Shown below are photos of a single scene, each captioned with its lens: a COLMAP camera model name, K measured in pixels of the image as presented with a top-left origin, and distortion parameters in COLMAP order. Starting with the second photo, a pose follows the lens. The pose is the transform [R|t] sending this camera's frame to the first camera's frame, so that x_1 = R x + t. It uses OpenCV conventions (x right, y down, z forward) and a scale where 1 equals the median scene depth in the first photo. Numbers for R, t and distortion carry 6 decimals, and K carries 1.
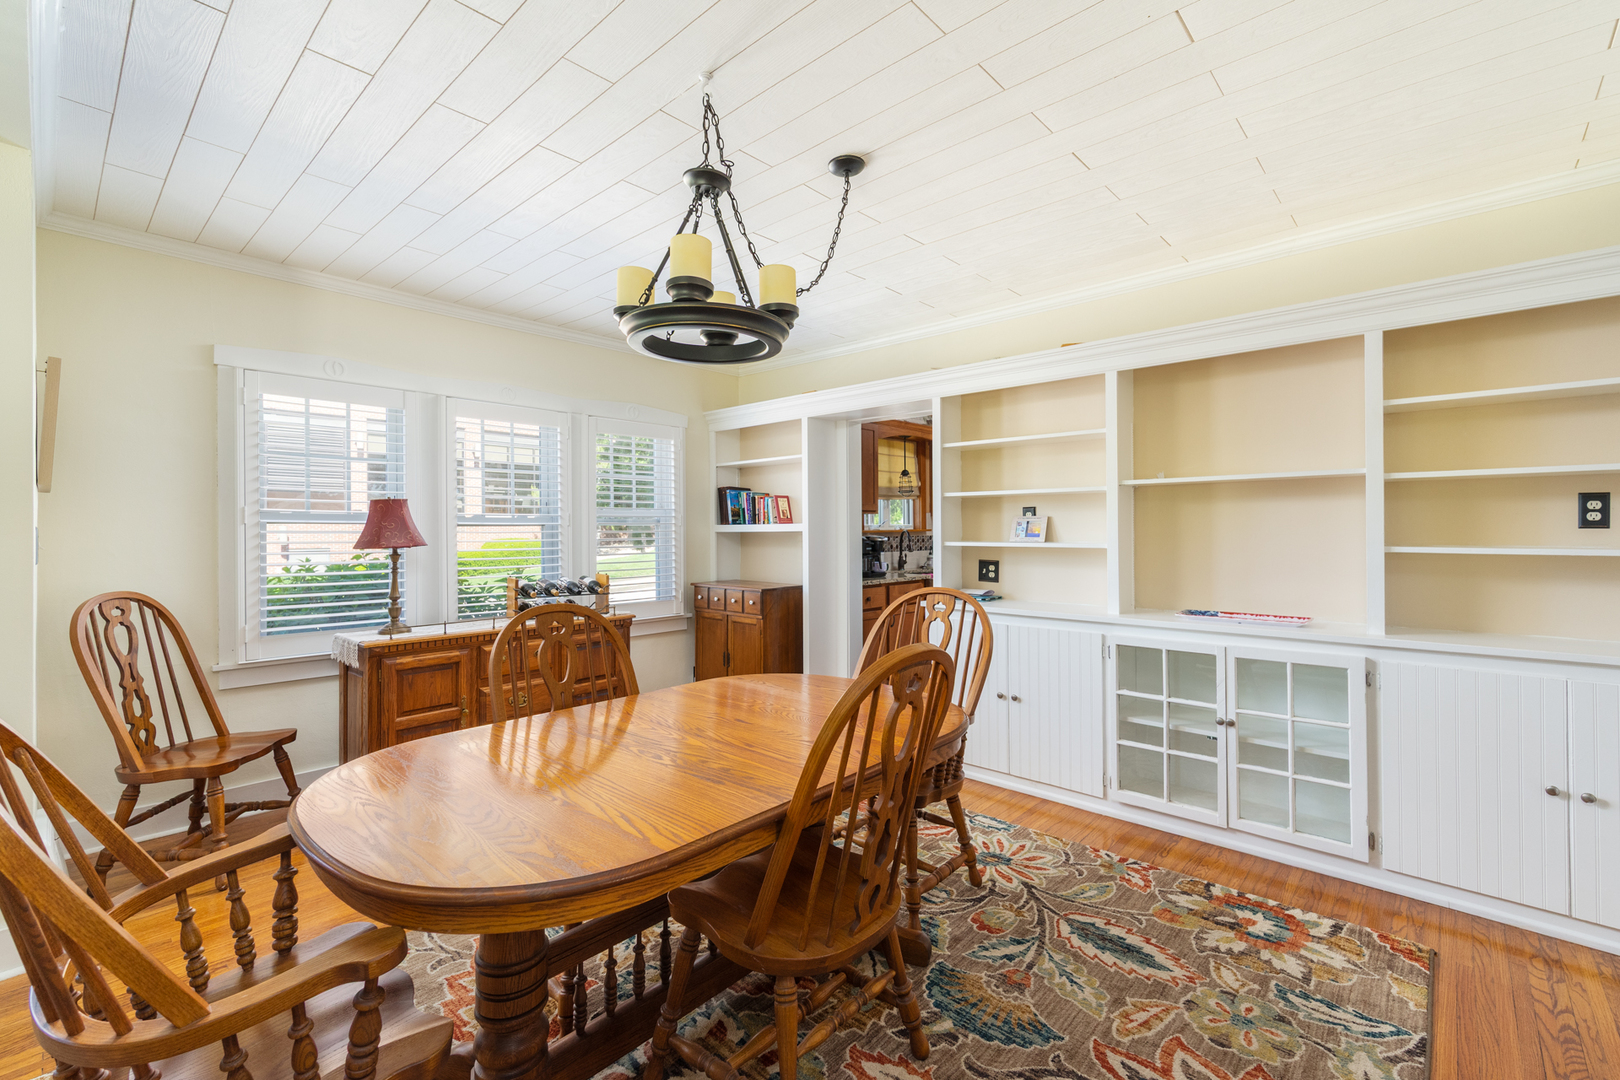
lens RADIAL K [[702.9, 0, 793.3], [0, 702.9, 534.5], [0, 0, 1]] dist [-0.000251, -0.000410]
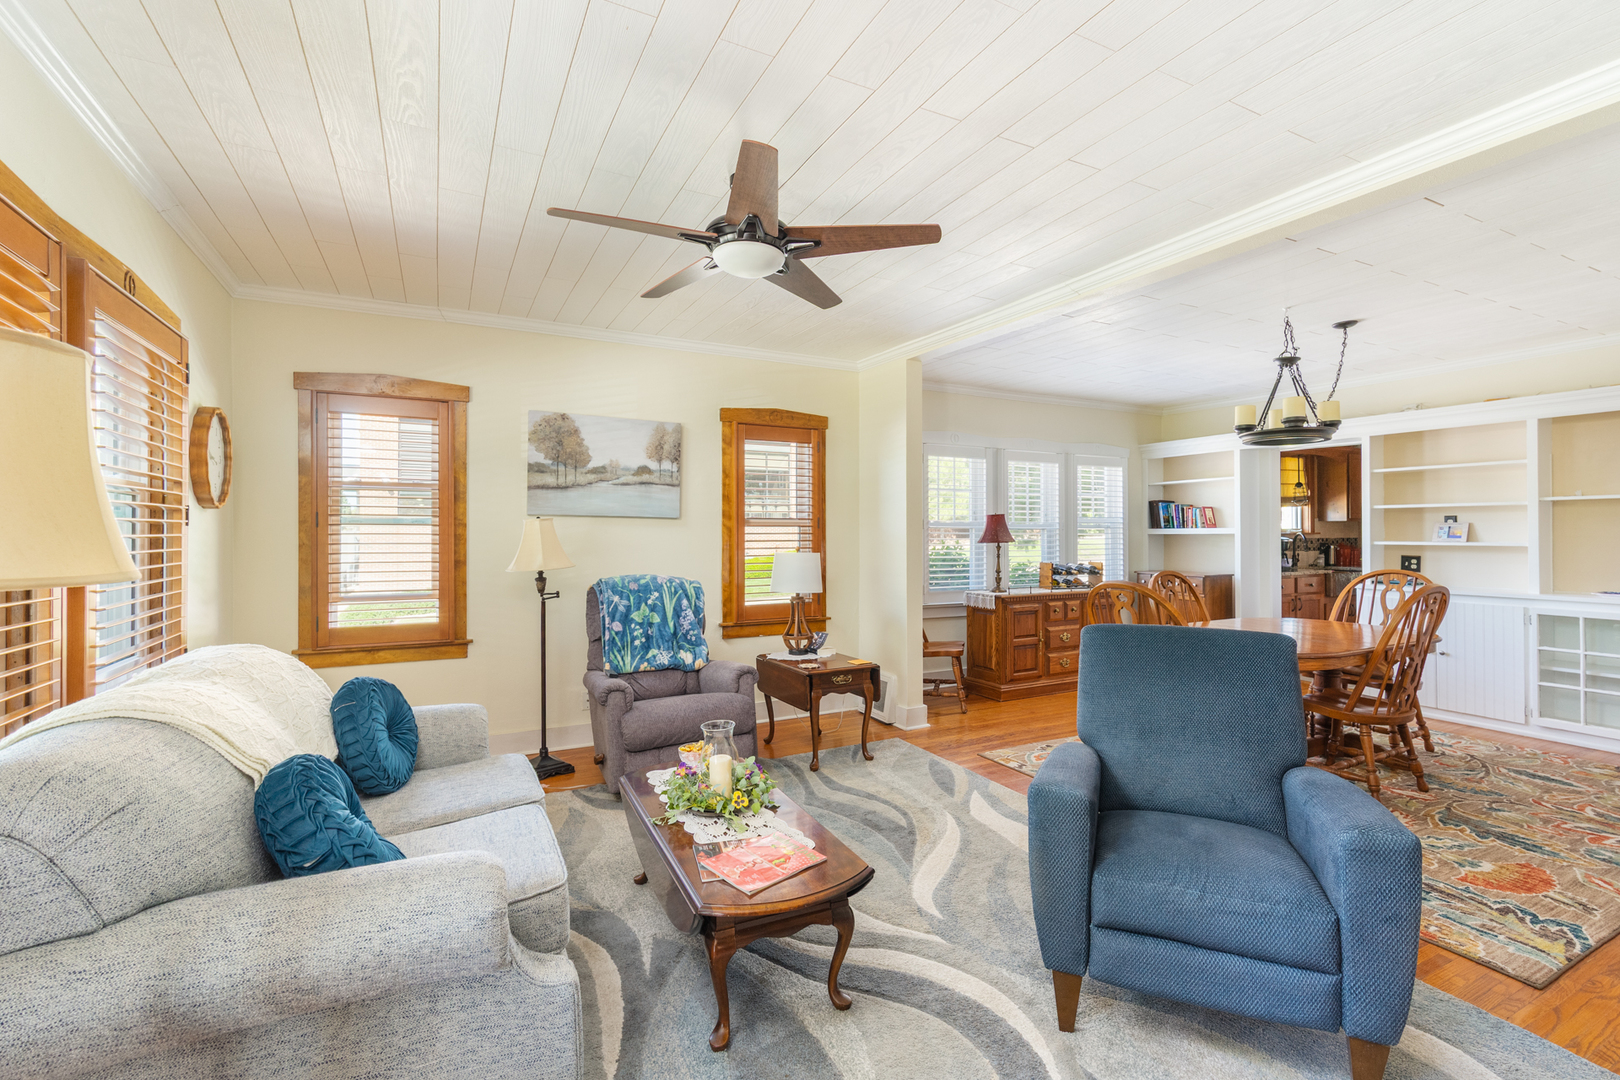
lens RADIAL K [[702.9, 0, 824.3], [0, 702.9, 533.8], [0, 0, 1]] dist [-0.000251, -0.000410]
pose [[0.942414, 0.002230, -0.334443, -0.340739], [-0.003639, 0.999987, -0.003587, 0.004414], [0.334430, 0.004598, 0.942409, -0.659059]]
